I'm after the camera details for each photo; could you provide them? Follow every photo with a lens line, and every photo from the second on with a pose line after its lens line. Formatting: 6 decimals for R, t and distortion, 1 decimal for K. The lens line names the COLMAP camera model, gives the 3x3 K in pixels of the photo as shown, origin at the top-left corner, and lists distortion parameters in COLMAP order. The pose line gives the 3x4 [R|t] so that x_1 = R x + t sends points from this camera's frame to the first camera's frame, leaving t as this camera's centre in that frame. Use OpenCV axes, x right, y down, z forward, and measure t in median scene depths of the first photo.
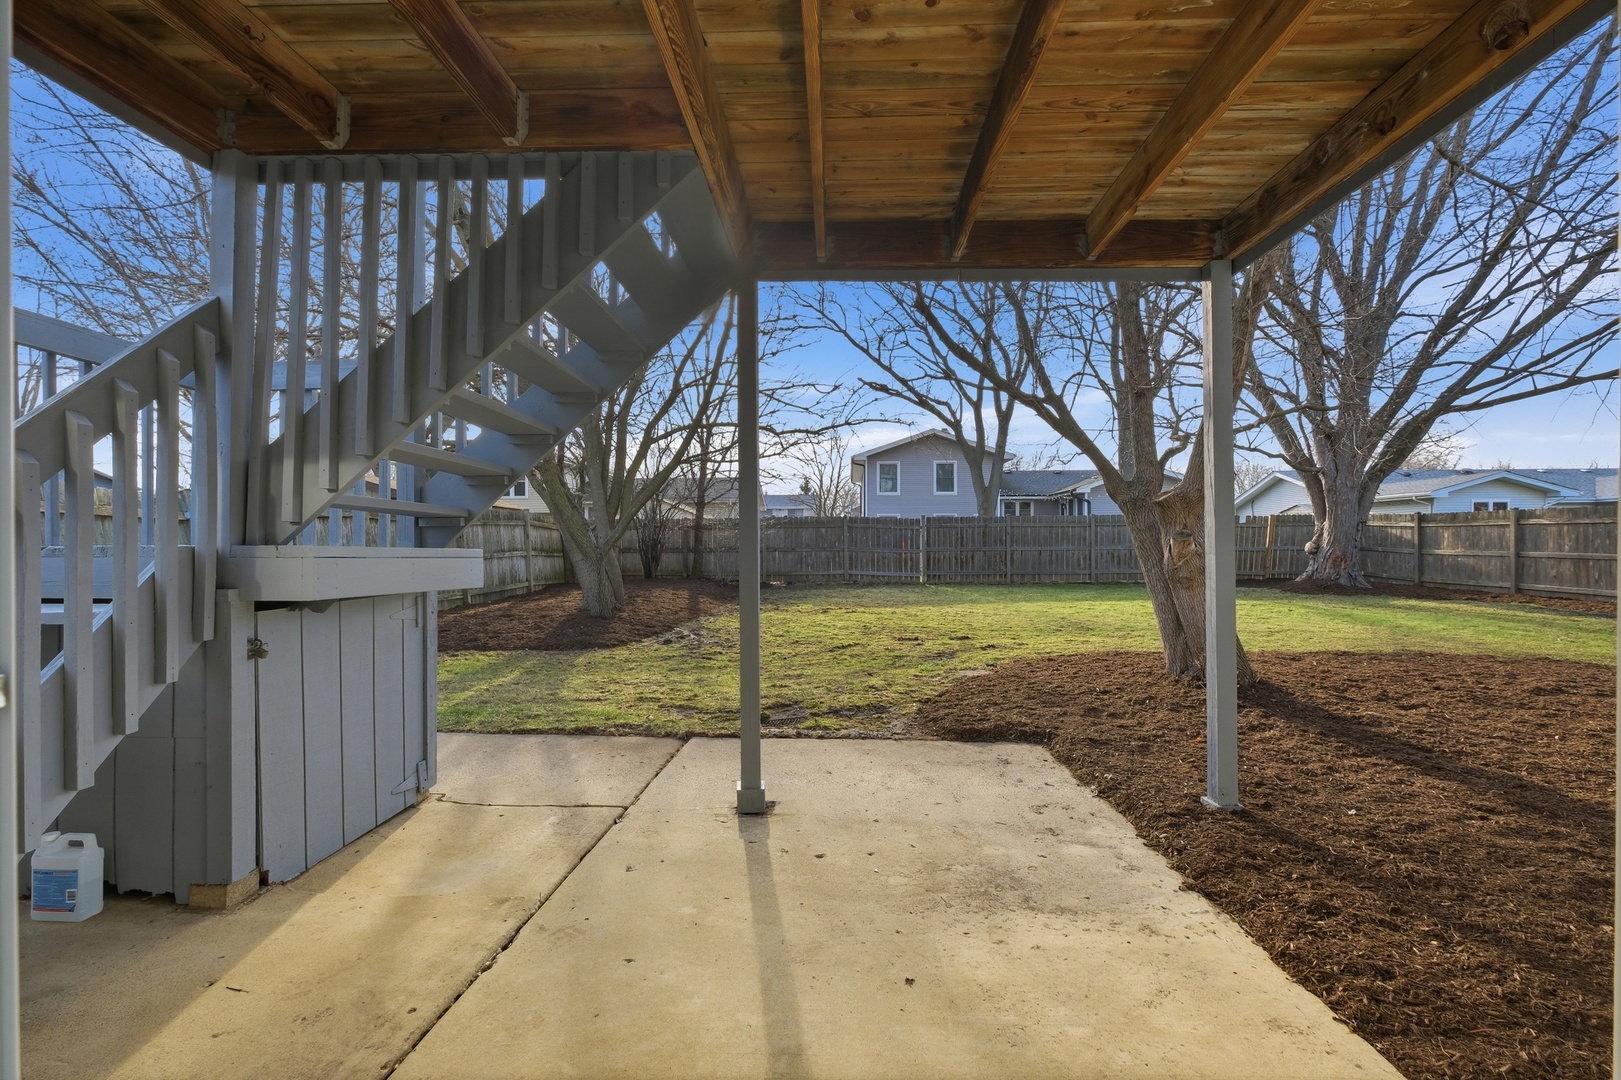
lens RADIAL K [[716.7, 0, 810.5], [0, 716.7, 540.0], [0, 0, 1]] dist [-0.001311, -0.000102]
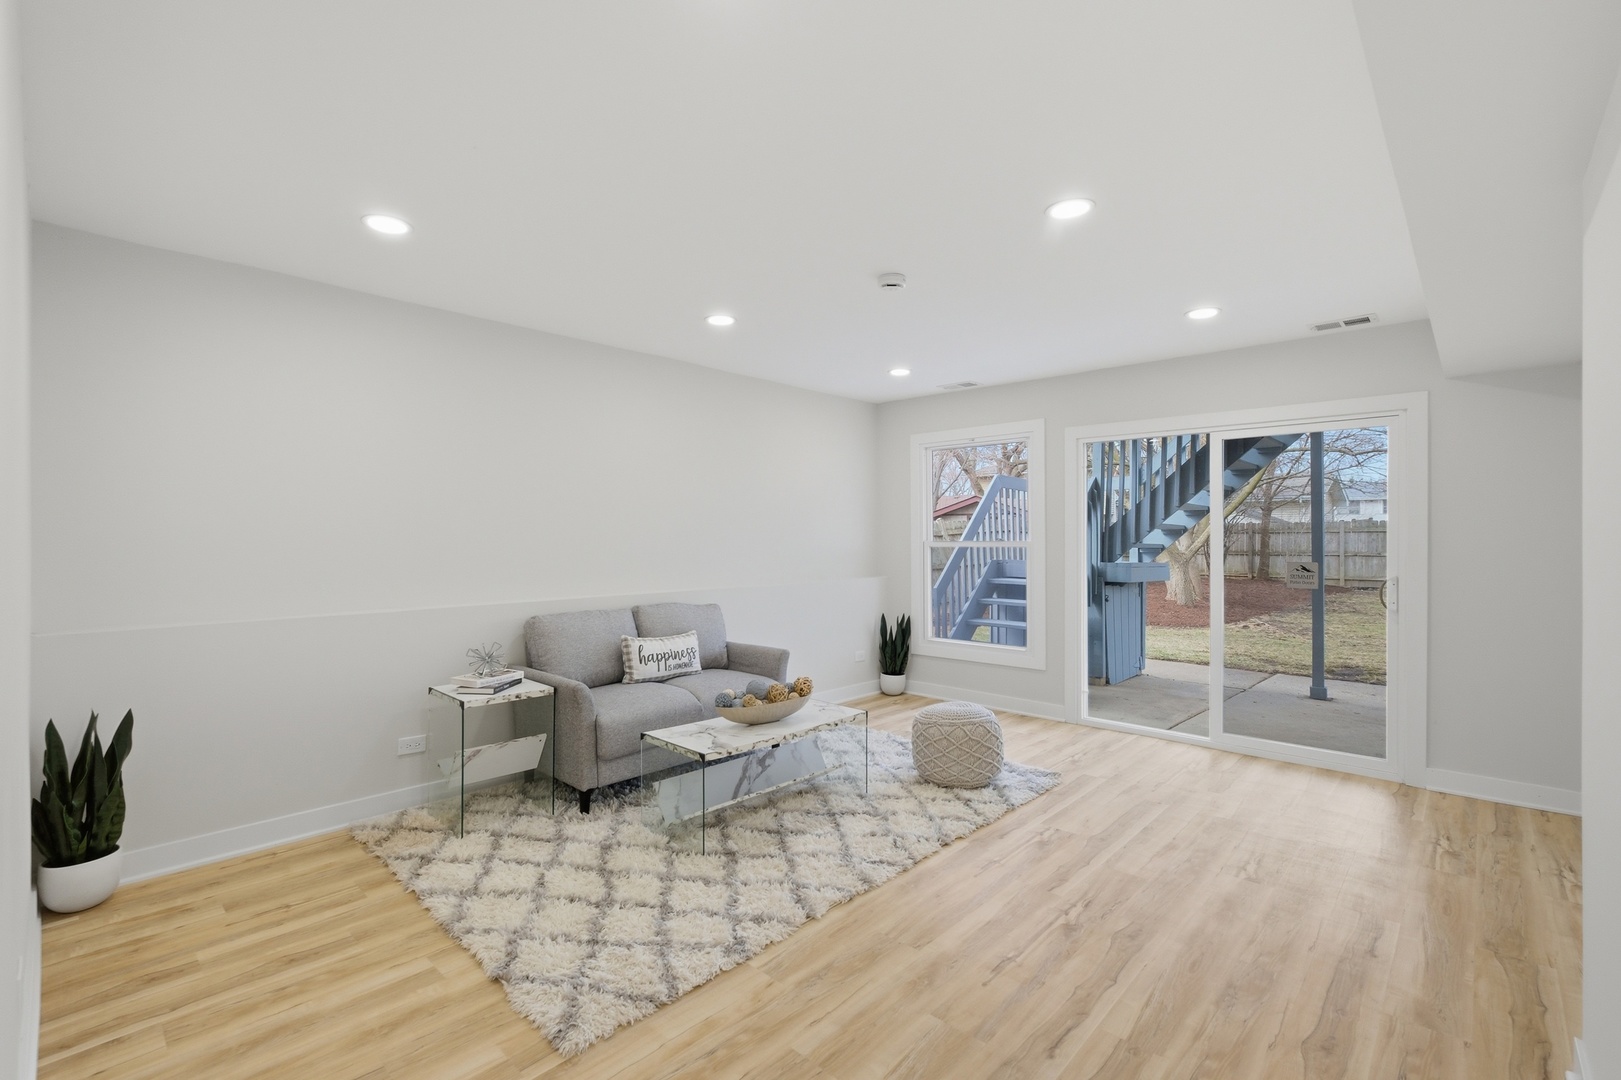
lens RADIAL K [[716.7, 0, 810.5], [0, 716.7, 540.0], [0, 0, 1]] dist [-0.001311, -0.000102]
pose [[0.758228, 0.002532, -0.651985, 0.077246], [0.000908, 0.999987, 0.004939, -0.038202], [0.651989, -0.004337, 0.758216, -0.766676]]
